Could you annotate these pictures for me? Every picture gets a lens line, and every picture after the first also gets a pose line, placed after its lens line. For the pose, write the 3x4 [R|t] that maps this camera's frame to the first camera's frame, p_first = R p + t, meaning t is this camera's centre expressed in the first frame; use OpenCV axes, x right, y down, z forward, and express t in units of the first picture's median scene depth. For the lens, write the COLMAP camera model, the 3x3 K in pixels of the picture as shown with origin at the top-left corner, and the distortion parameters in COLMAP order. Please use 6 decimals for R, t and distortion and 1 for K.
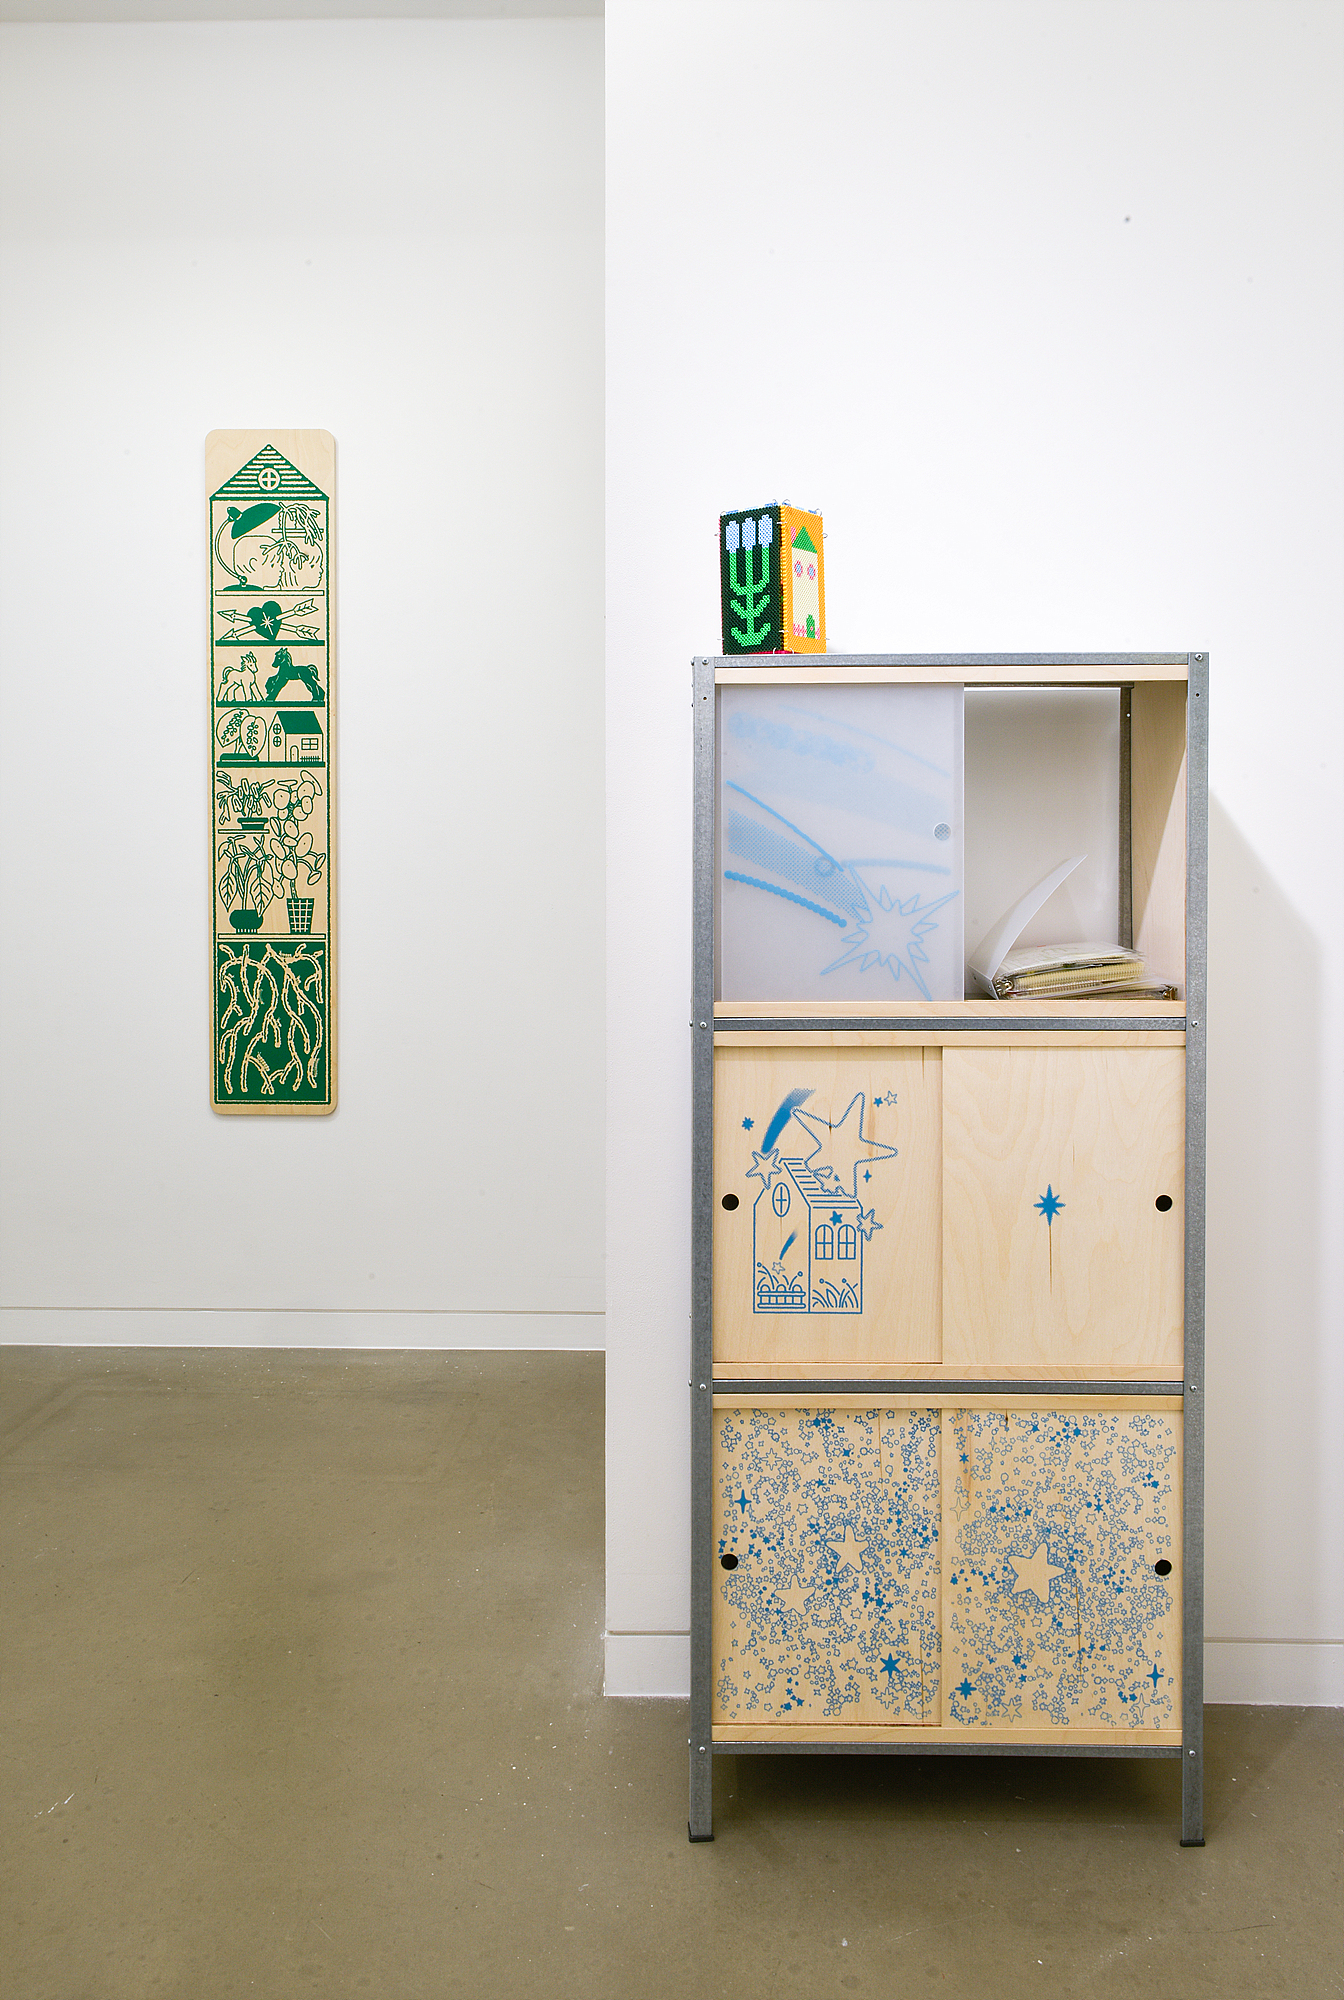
lens RADIAL K [[1410.2, 0, 710.3], [0, 1410.2, 898.6], [0, 0, 1]] dist [-0.001106, -0.005694]
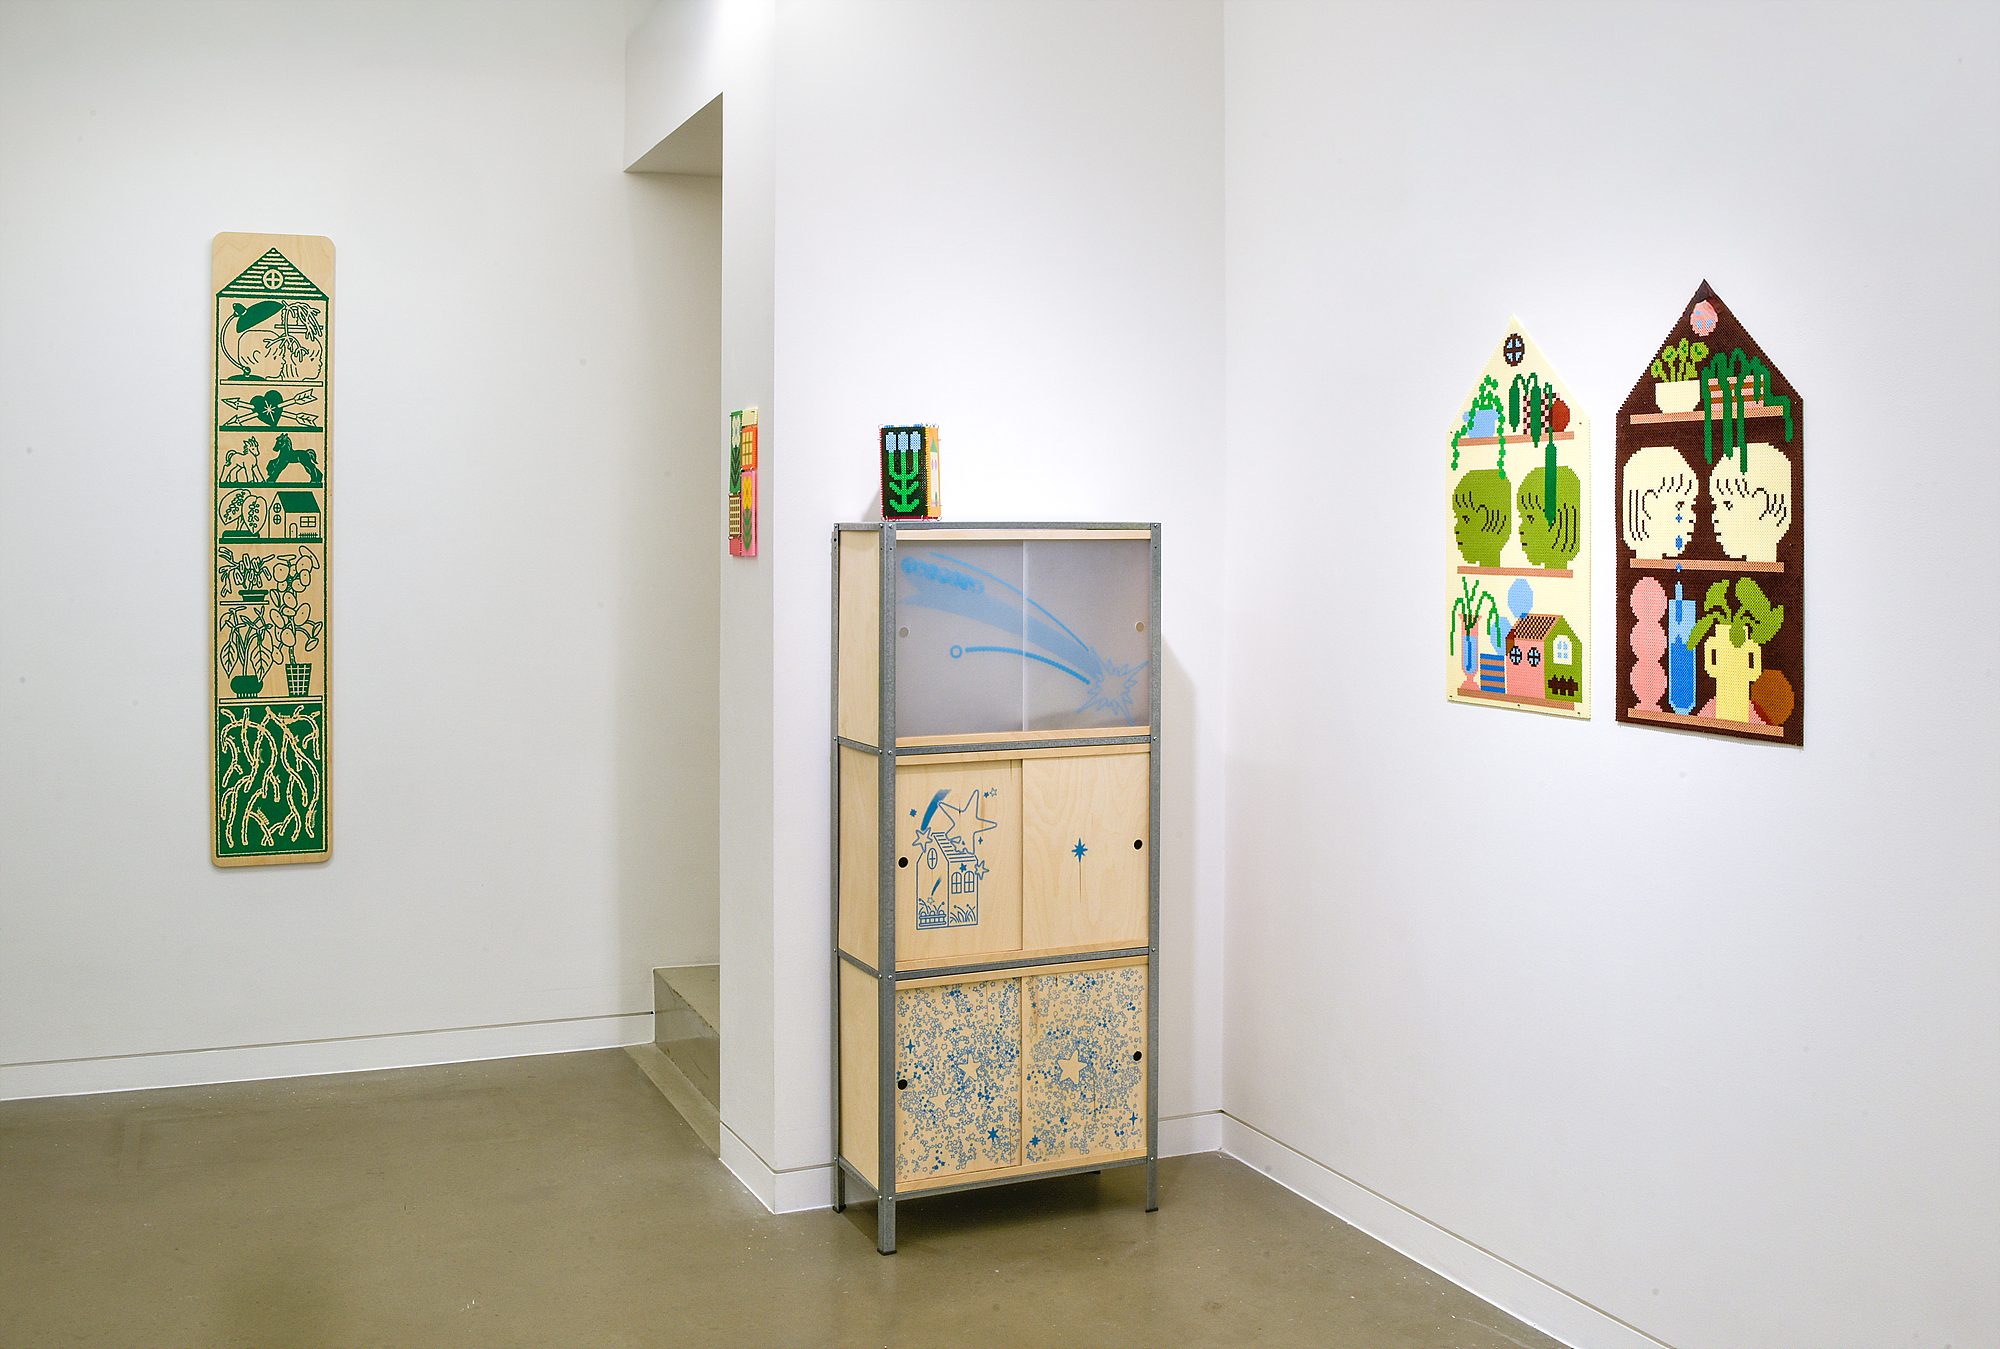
lens RADIAL K [[1815.0, 0, 998.7], [0, 1815.0, 647.0], [0, 0, 1]] dist [-0.173679, -0.000345]
pose [[0.902317, -0.021342, 0.430543, -0.756226], [0.012168, 0.999637, 0.024050, -0.076197], [-0.430900, -0.016462, 0.902249, -0.884546]]
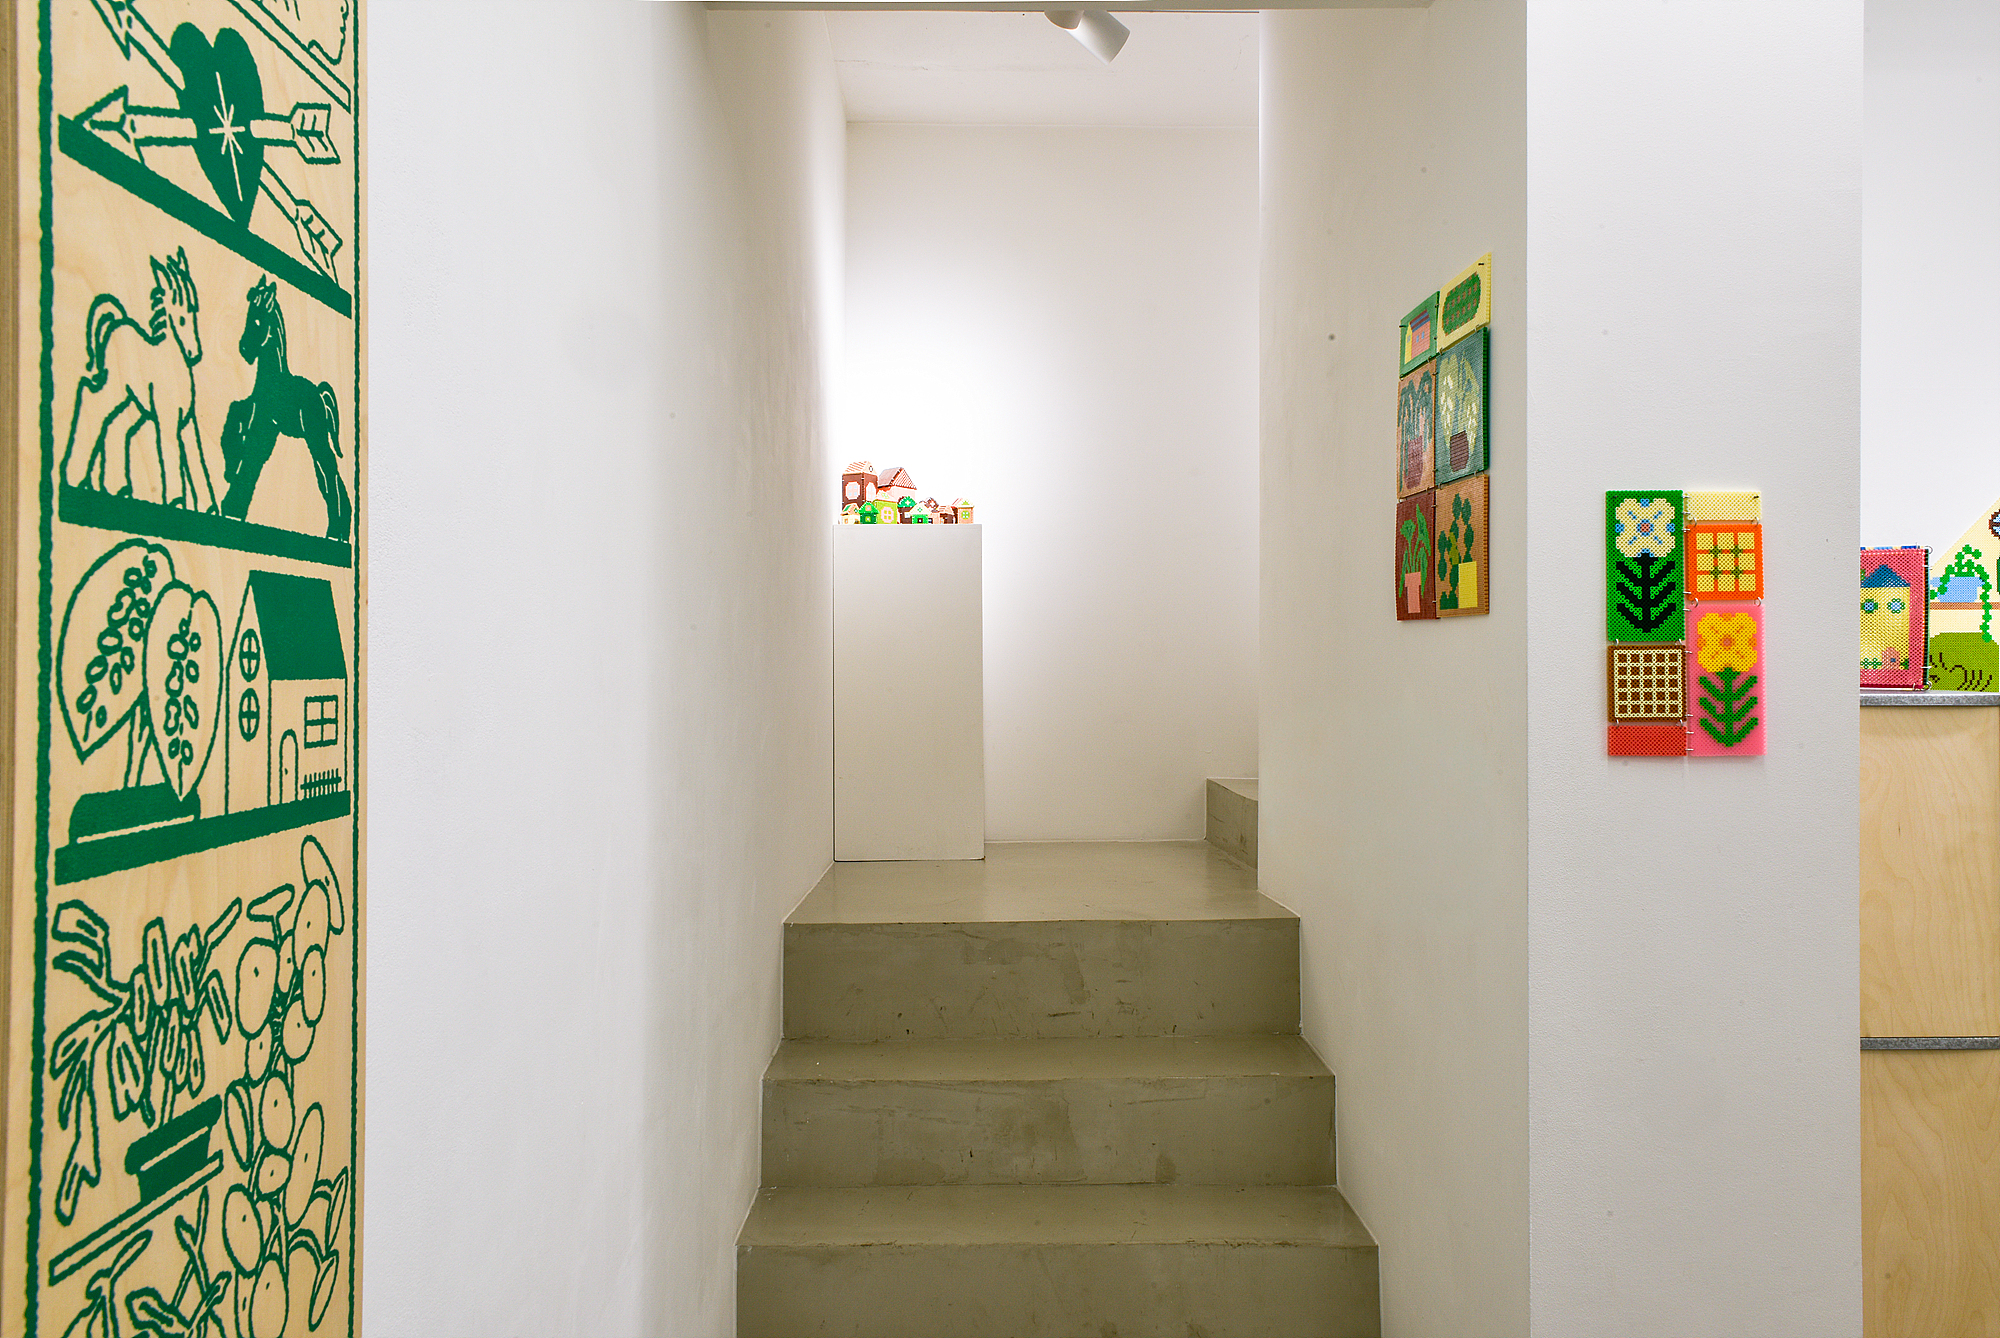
lens RADIAL K [[1410.2, 0, 1000.0], [0, 1410.2, 669.0], [0, 0, 1]] dist [-0.001106, -0.005694]
pose [[-0.055349, -0.002600, 0.998464, -1.007580], [0.041793, 0.999114, 0.004918, -0.221426], [-0.997592, 0.042001, -0.055191, 1.740533]]
